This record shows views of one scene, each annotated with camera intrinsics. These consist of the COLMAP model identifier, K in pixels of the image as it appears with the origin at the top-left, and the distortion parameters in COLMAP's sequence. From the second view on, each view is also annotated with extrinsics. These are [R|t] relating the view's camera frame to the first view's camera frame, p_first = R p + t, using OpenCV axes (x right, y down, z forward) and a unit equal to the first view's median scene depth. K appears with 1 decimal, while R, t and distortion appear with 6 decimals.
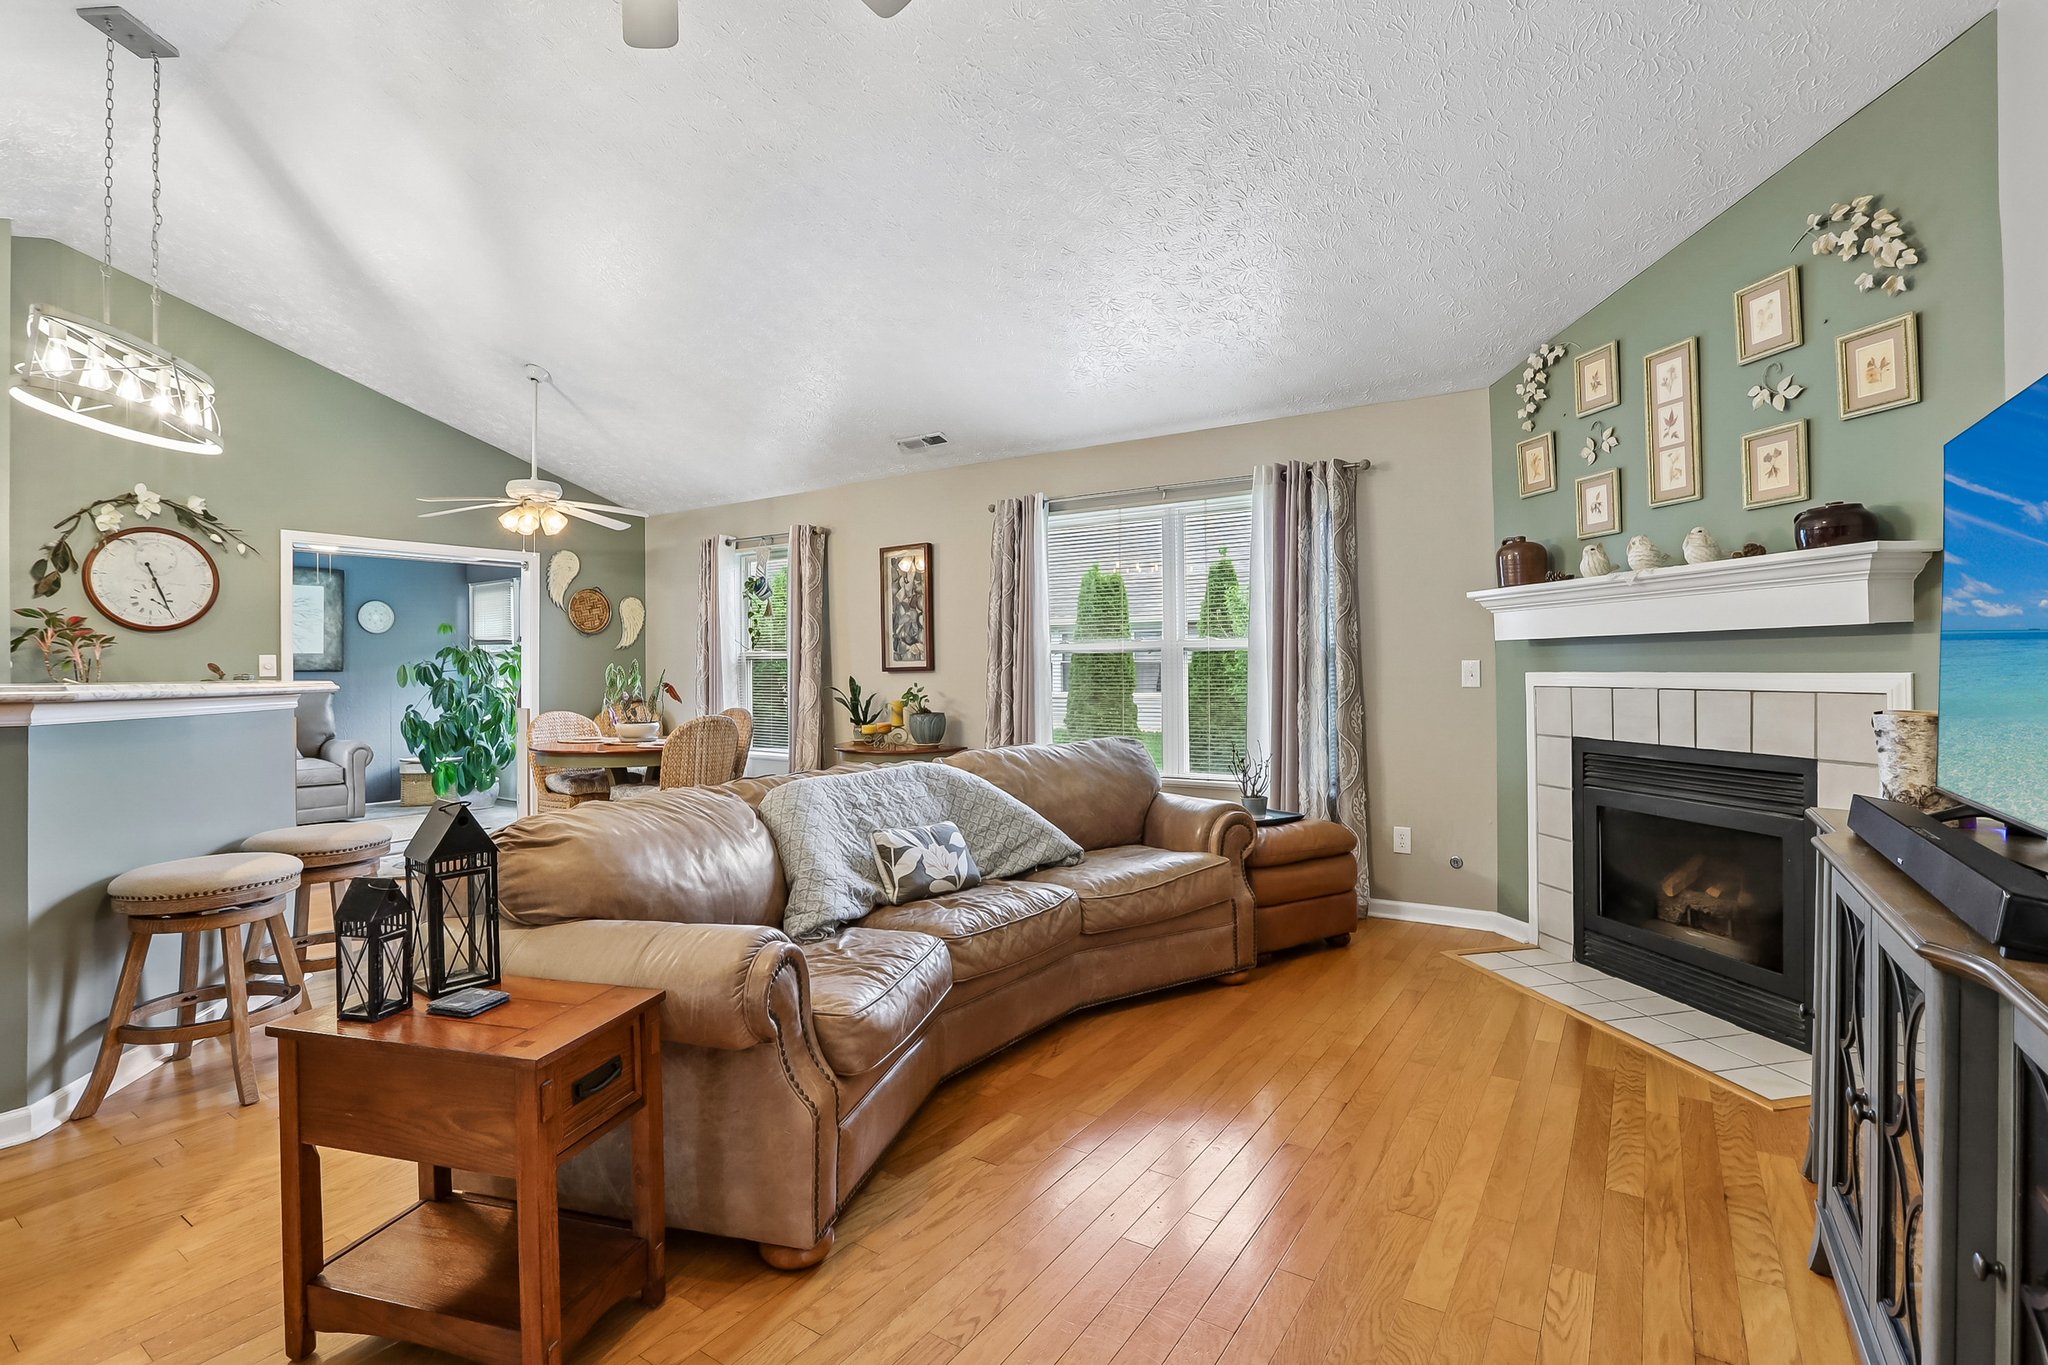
lens RADIAL K [[941.2, 0, 1030.7], [0, 941.2, 669.2], [0, 0, 1]] dist [-0.055967, 0.020564]
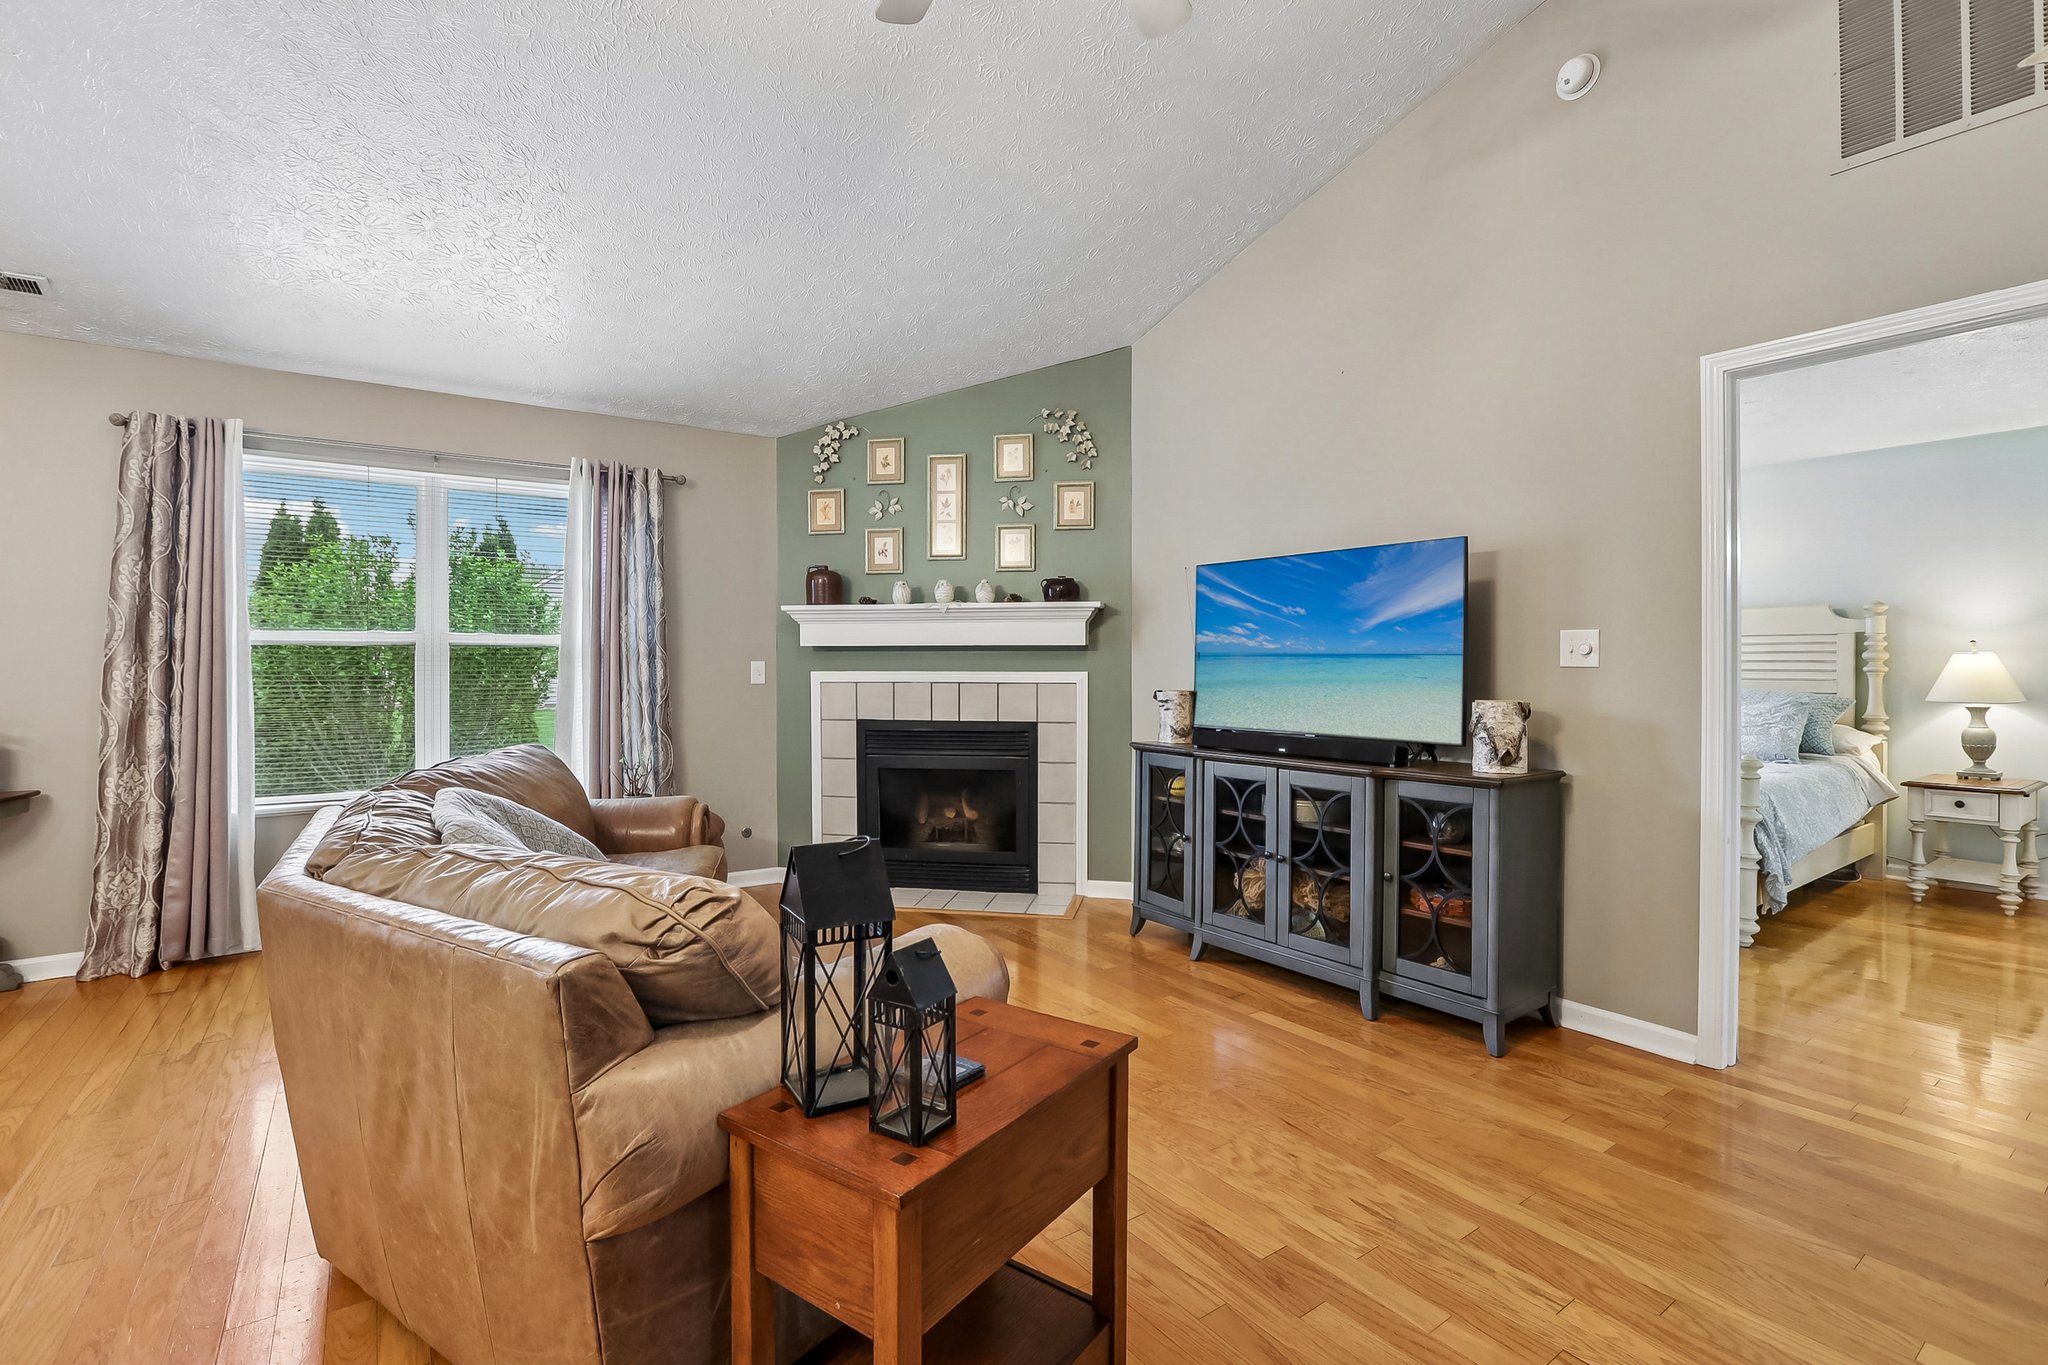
lens RADIAL K [[941.2, 0, 1030.7], [0, 941.2, 669.2], [0, 0, 1]] dist [-0.055967, 0.020564]
pose [[0.368467, 0.005303, 0.929626, -0.598766], [-0.004228, 0.999983, -0.004029, 0.004320], [-0.929631, -0.002446, 0.368483, 0.267412]]
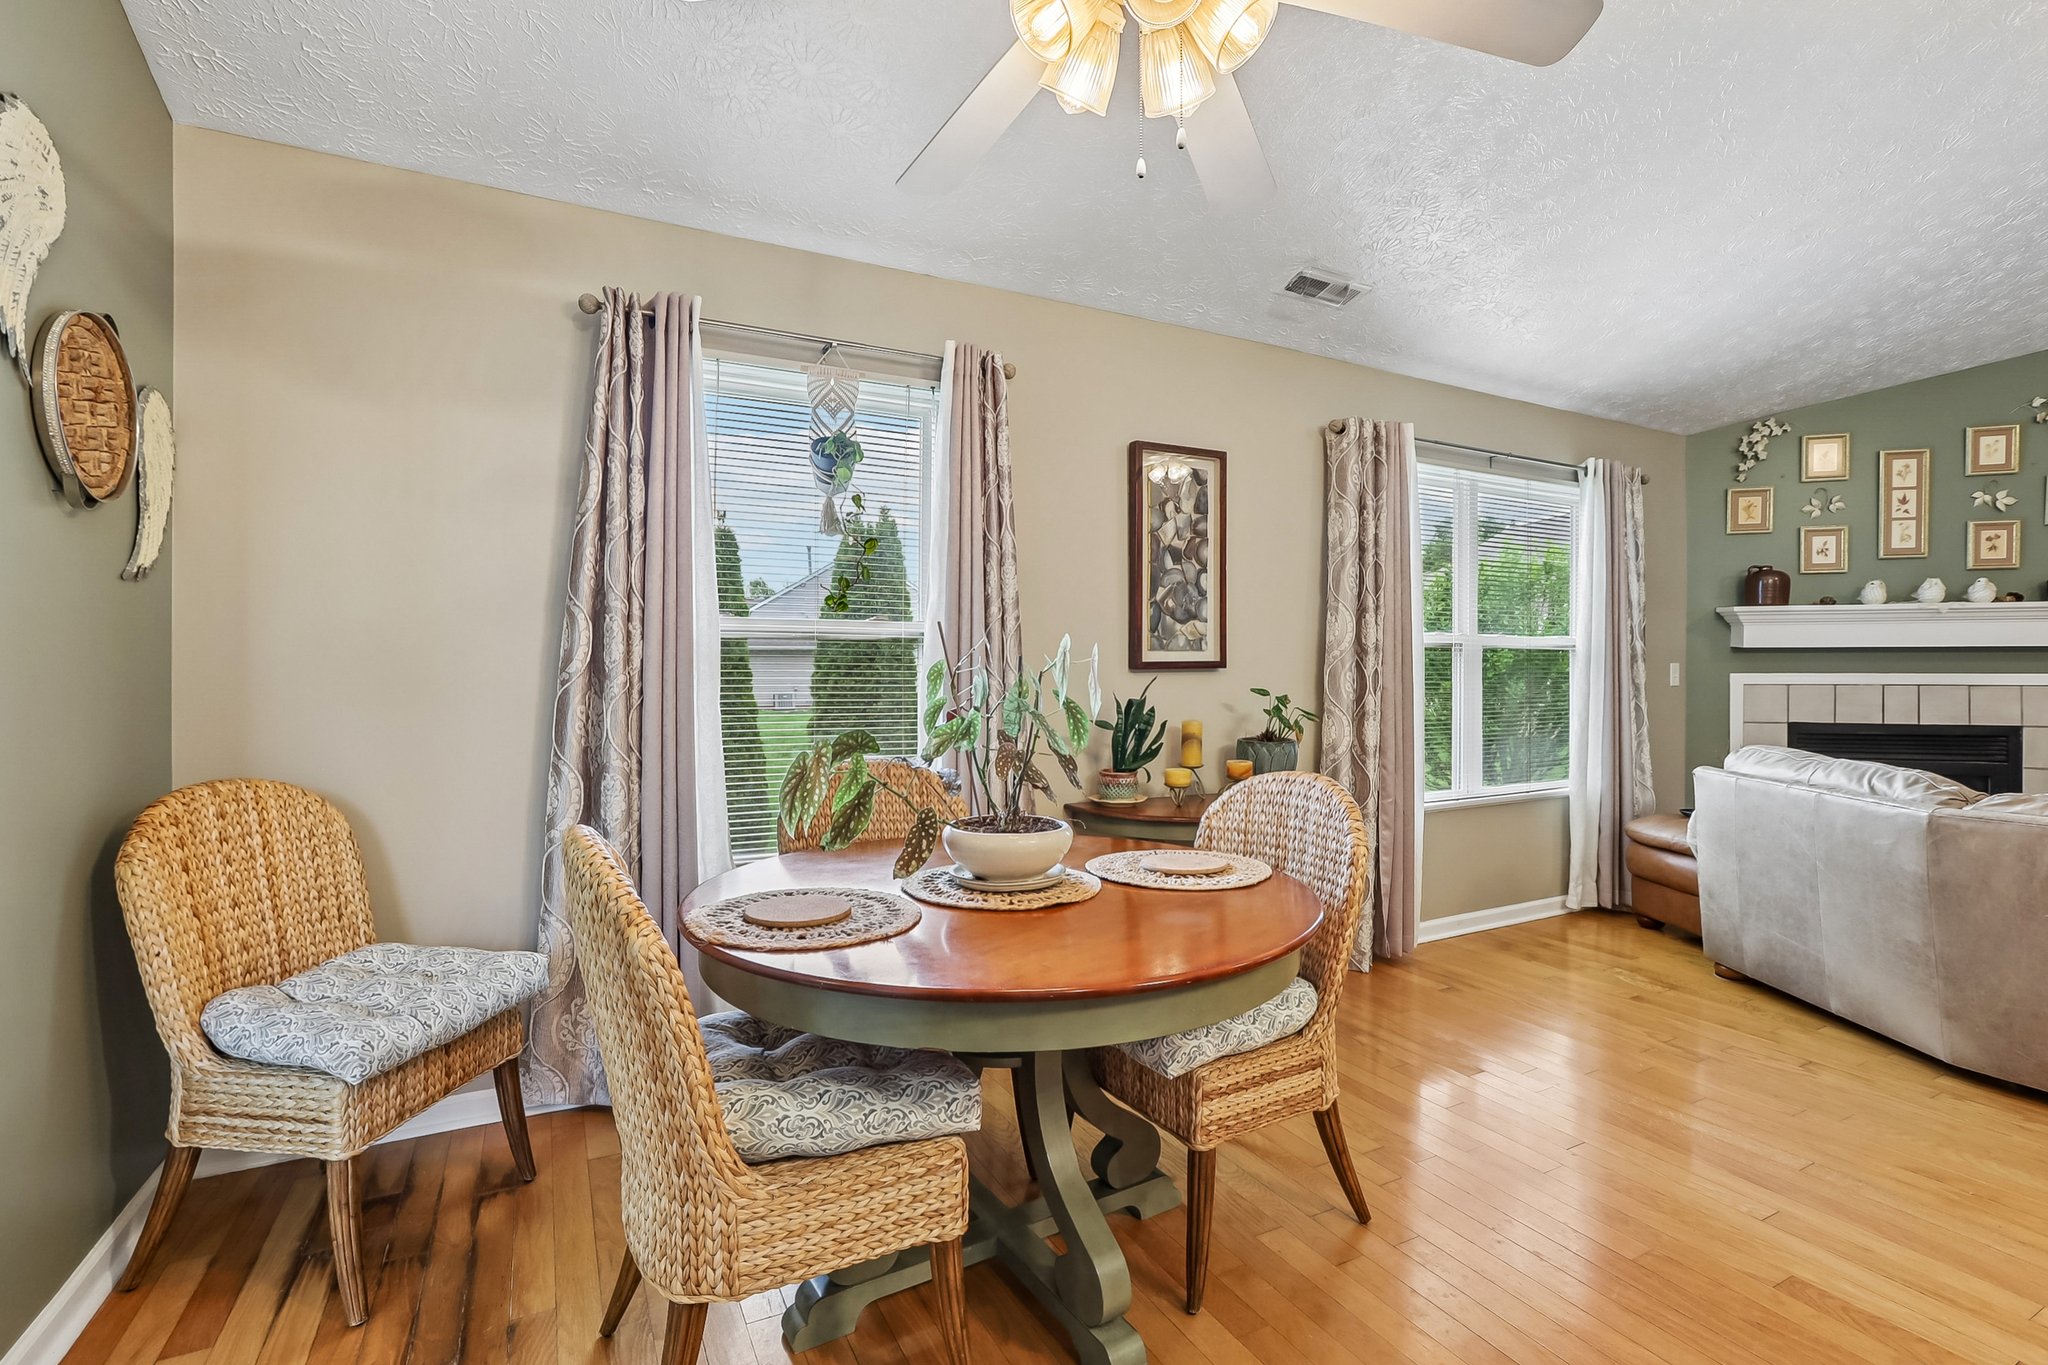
lens RADIAL K [[941.2, 0, 1030.7], [0, 941.2, 669.2], [0, 0, 1]] dist [-0.055967, 0.020564]
pose [[0.497522, 0.008035, 0.867414, -1.092353], [-0.004942, 0.999967, -0.006429, 0.011051], [-0.867437, -0.001088, 0.497546, 1.306870]]
